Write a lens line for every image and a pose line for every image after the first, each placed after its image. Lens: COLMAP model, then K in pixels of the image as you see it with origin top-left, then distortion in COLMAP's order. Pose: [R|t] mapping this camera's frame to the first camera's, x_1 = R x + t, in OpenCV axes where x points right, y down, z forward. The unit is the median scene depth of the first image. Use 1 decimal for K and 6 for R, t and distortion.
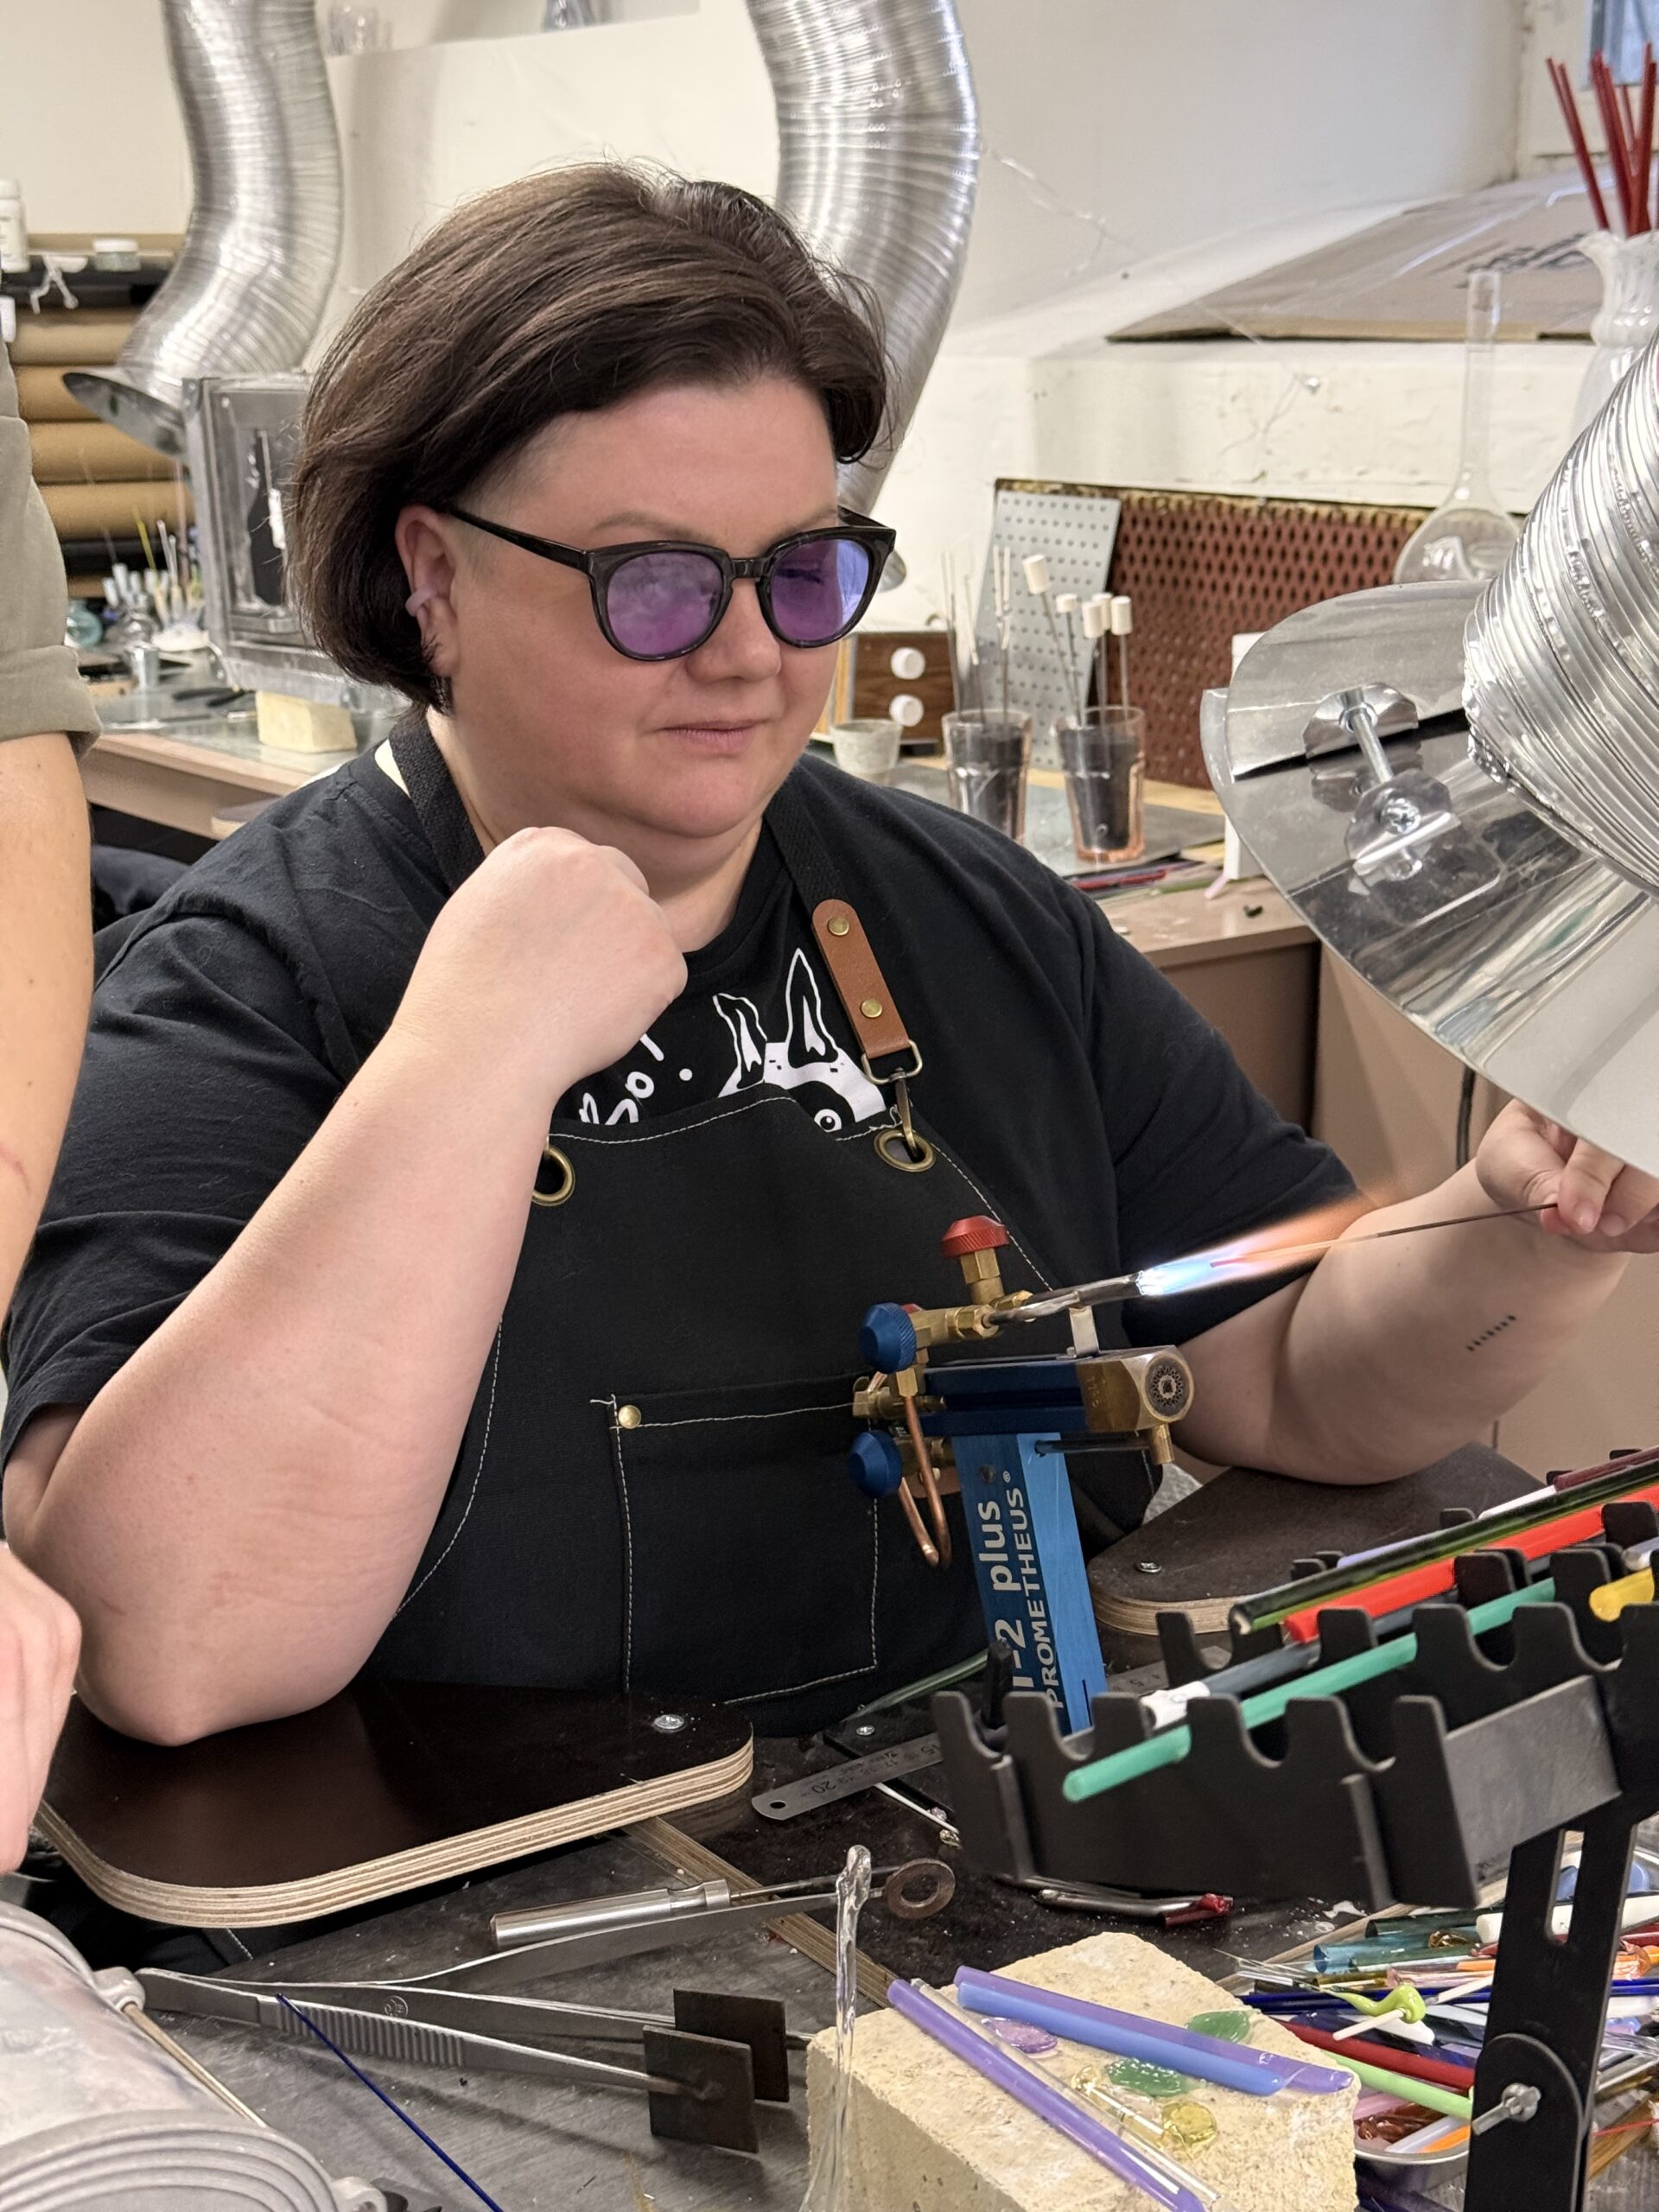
lens RADIAL K [[3096.6, 0, 821.3], [0, 3096.6, 1145.6], [0, 0, 1]] dist [0.156378, -0.378699]
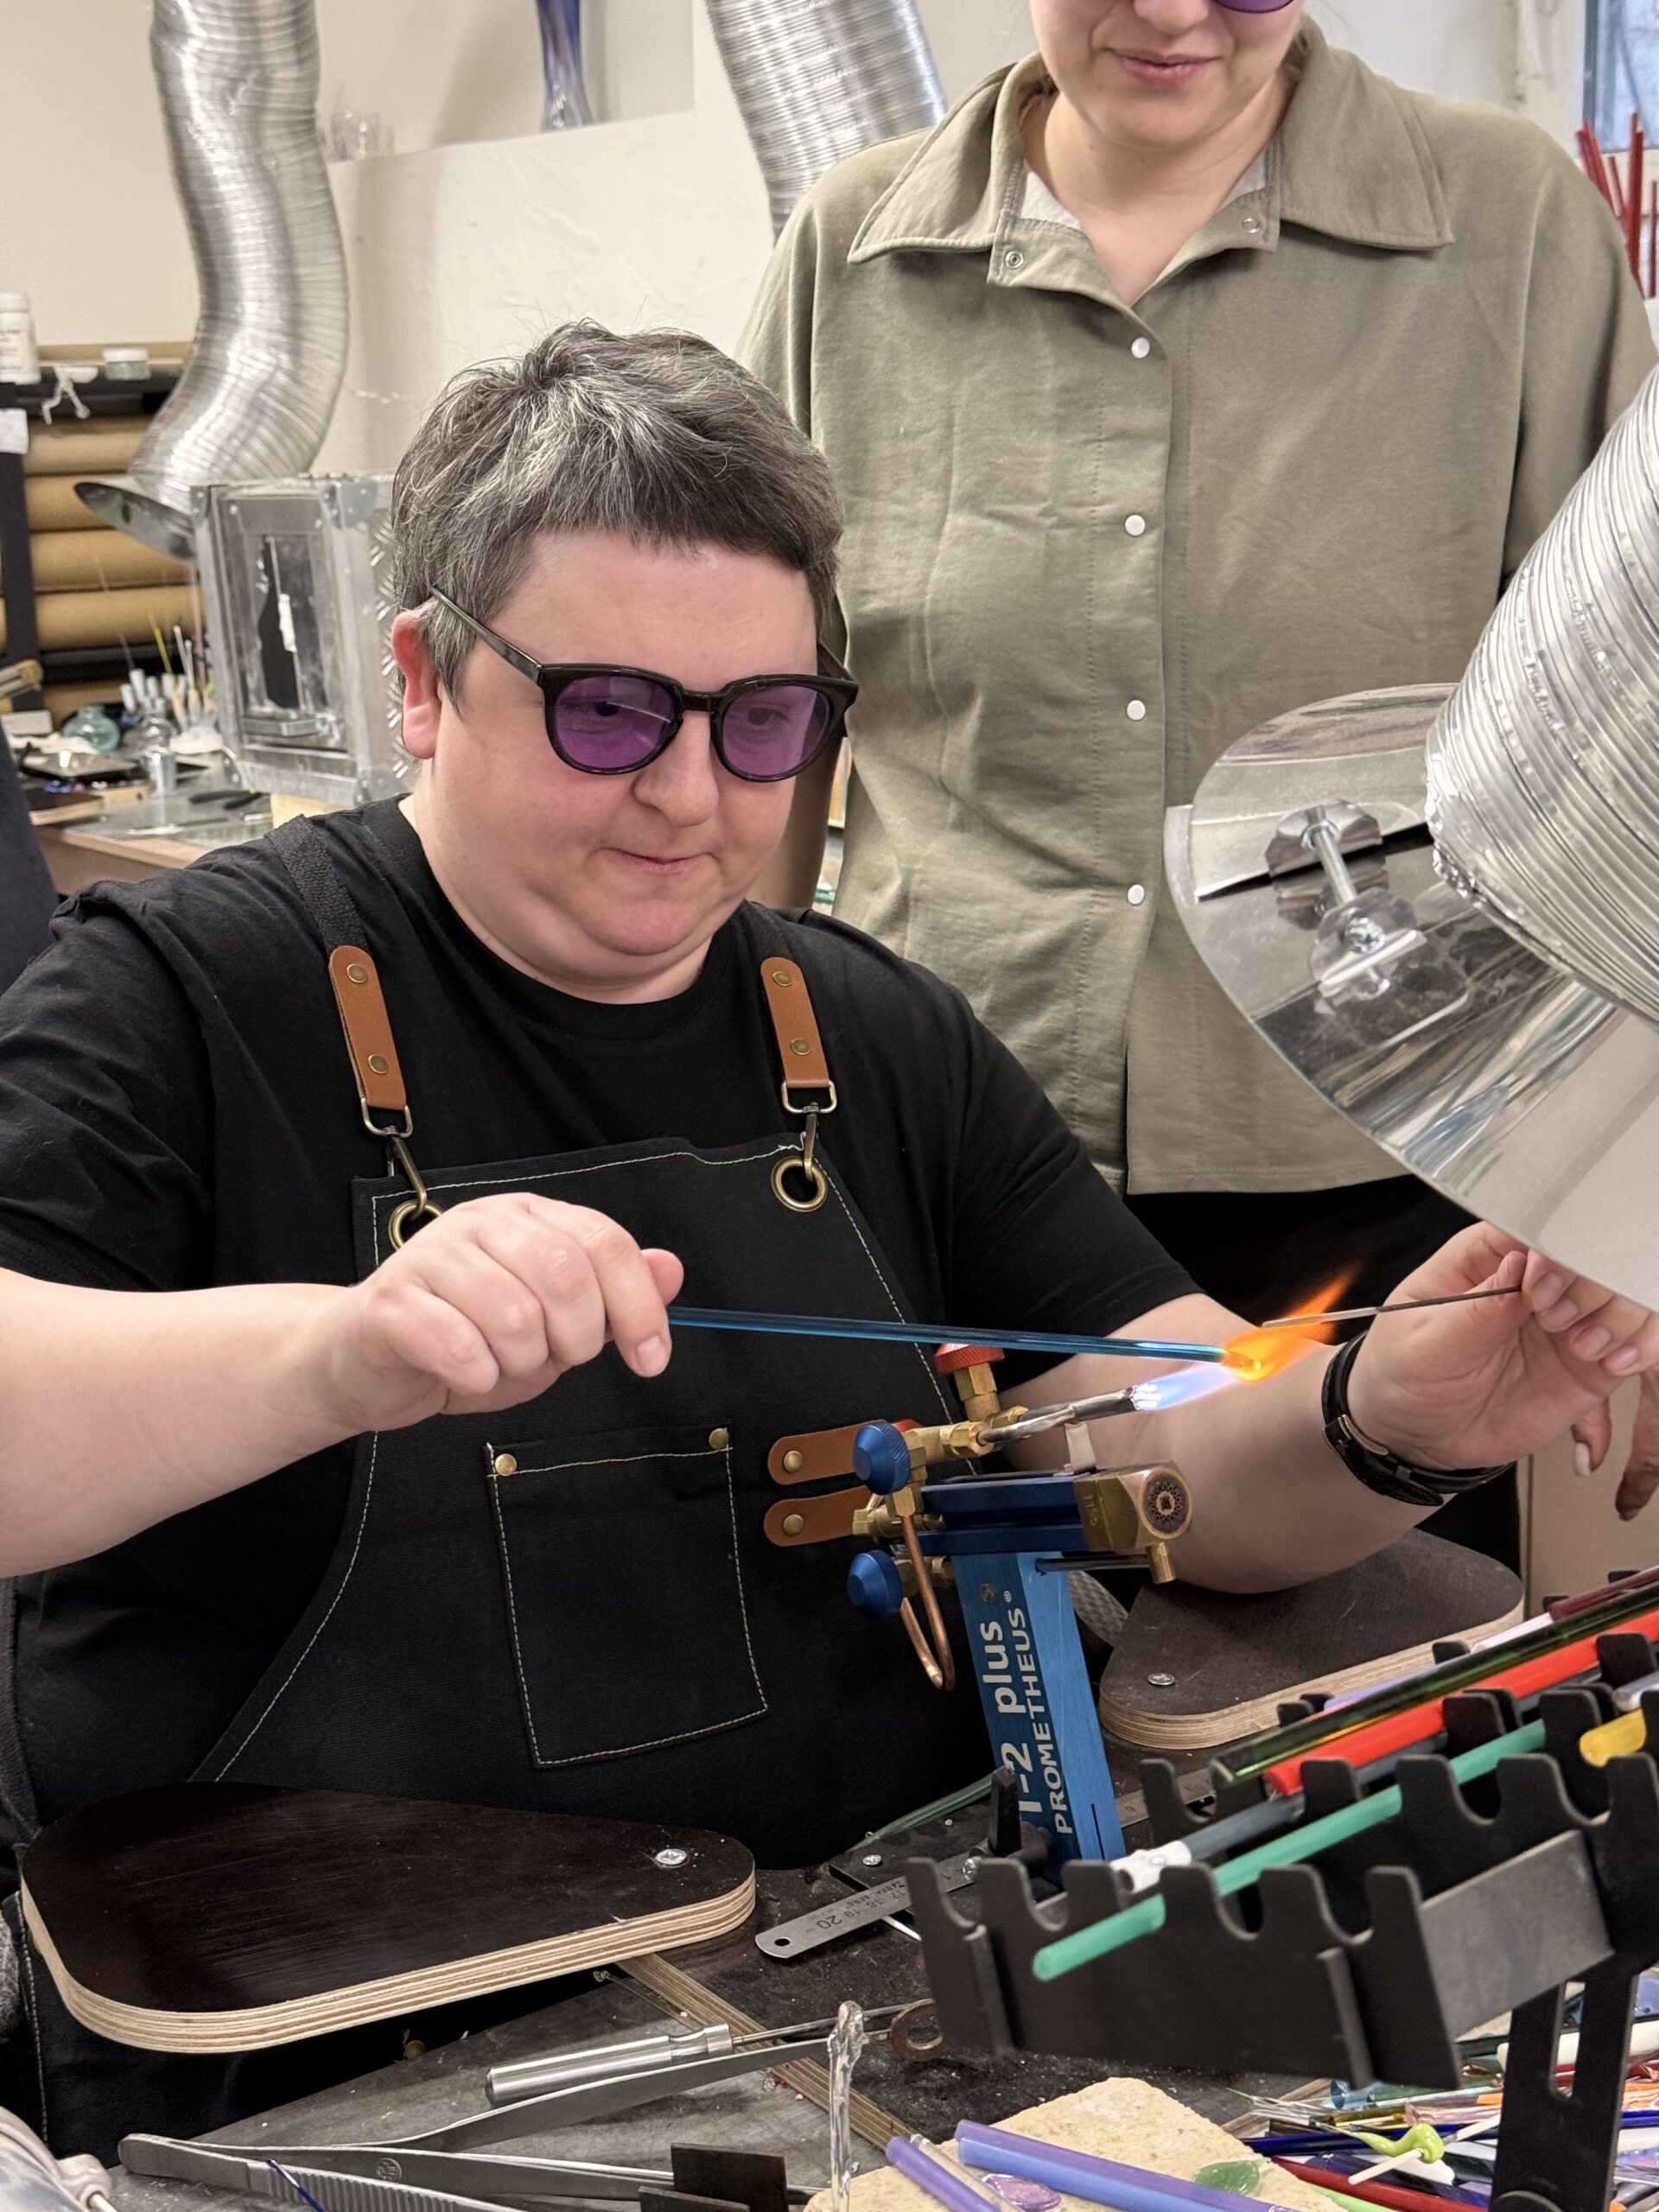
lens RADIAL K [[3087.4, 0, 832.4], [0, 3087.4, 1129.2], [0, 0, 1]] dist [0.147167, -0.271359]
pose [[0.999534, -0.028630, -0.010576, 0.019047], [0.028341, 0.999248, -0.026475, -0.016842], [0.011326, 0.026163, 0.999594, 0.015627]]
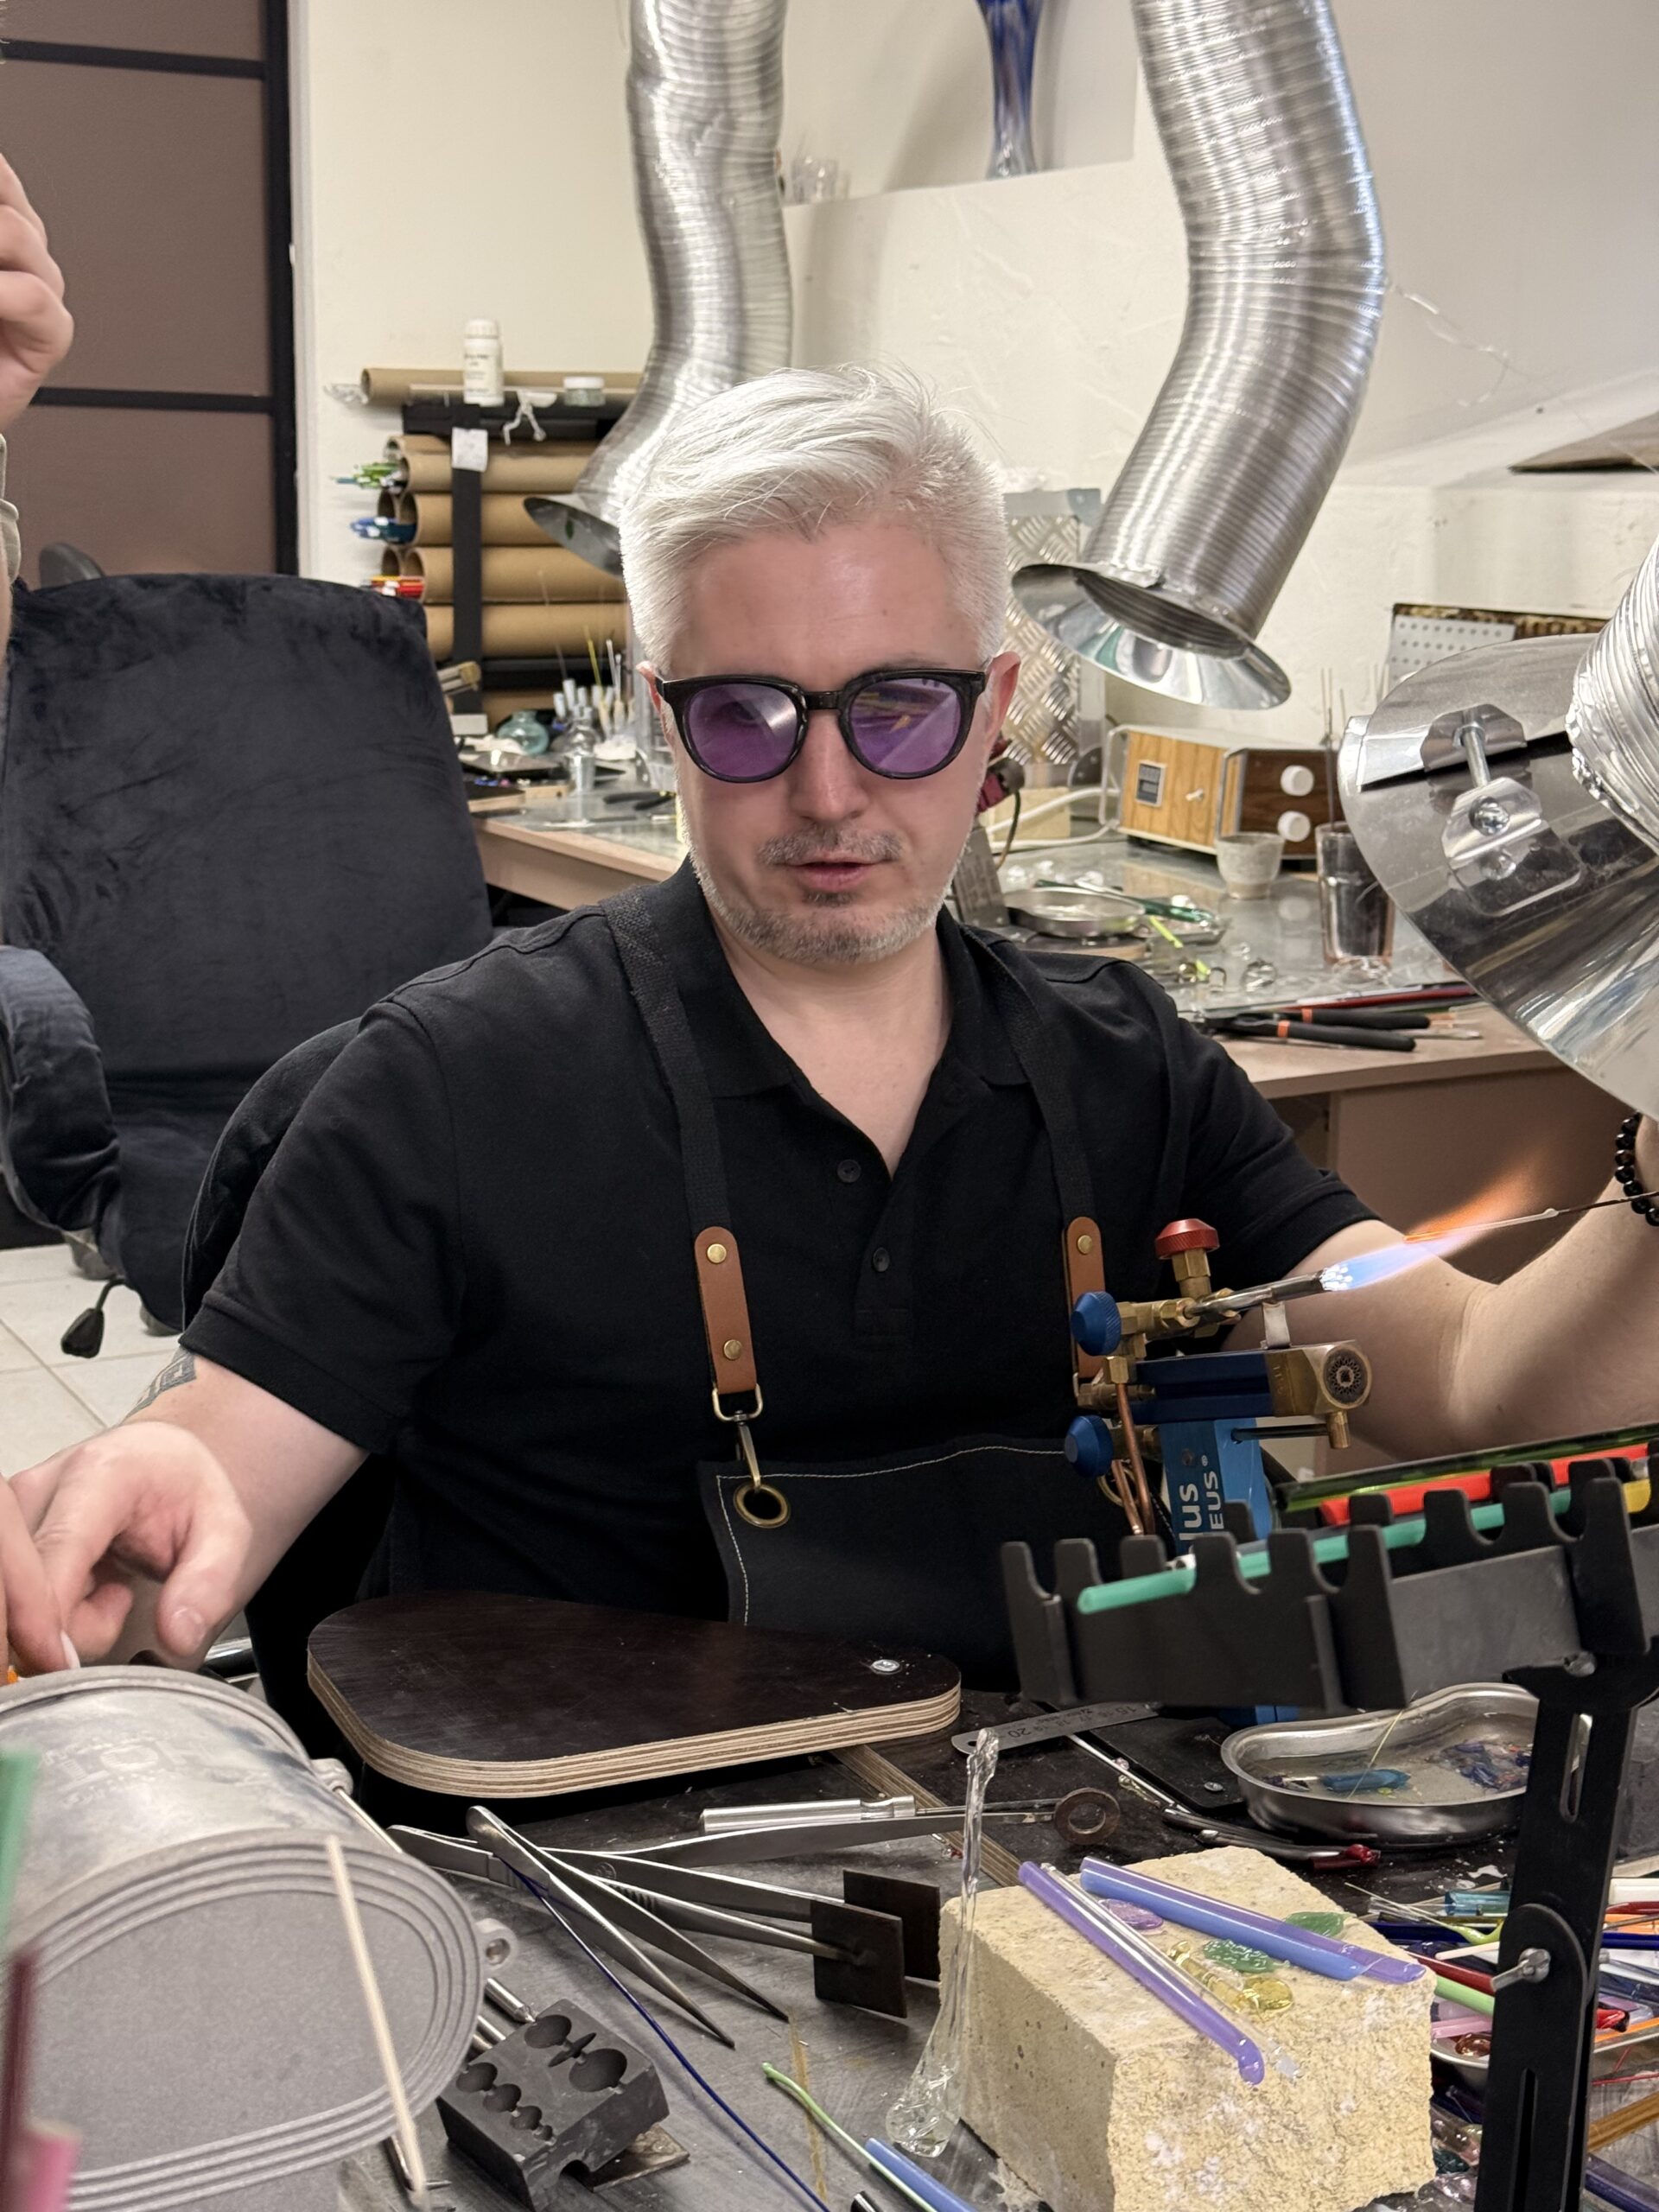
lens RADIAL K [[3112.9, 0, 823.9], [0, 3112.9, 1152.8], [0, 0, 1]] dist [0.212875, -0.506574]
pose [[0.987995, 0.044602, -0.147907, 0.086061], [-0.051460, 0.997755, -0.042867, 0.053513], [0.145663, 0.049964, 0.988072, -0.106191]]
